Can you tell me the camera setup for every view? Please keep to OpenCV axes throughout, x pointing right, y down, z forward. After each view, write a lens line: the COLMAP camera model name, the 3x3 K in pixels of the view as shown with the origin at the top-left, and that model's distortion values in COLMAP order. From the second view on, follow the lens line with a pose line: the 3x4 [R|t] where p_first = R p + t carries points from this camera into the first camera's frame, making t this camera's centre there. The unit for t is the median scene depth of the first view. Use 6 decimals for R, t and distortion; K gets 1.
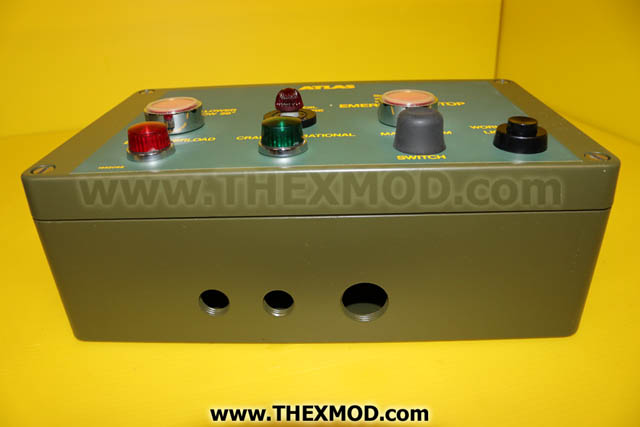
lens RADIAL K [[515.8, 0, 320.0], [0, 515.8, 213.5], [0, 0, 1]] dist [-0.189051, 0.000061]
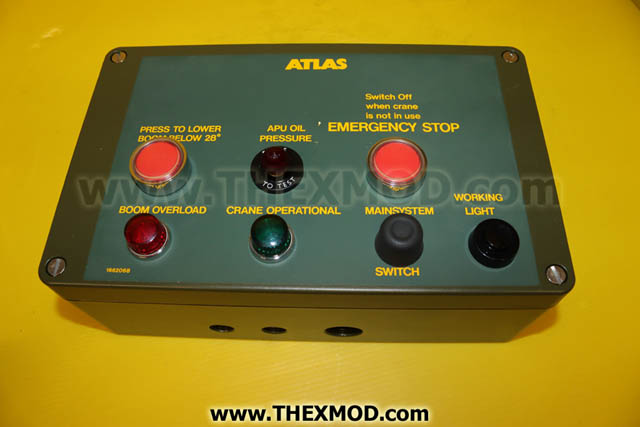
lens RADIAL K [[515.8, 0, 320.0], [0, 515.8, 213.5], [0, 0, 1]] dist [-0.189051, 0.000061]
pose [[0.999999, -0.000623, -0.000944, 0.023868], [0.001036, 0.839068, 0.544026, -0.605998], [0.000454, -0.544026, 0.839068, 0.102386]]
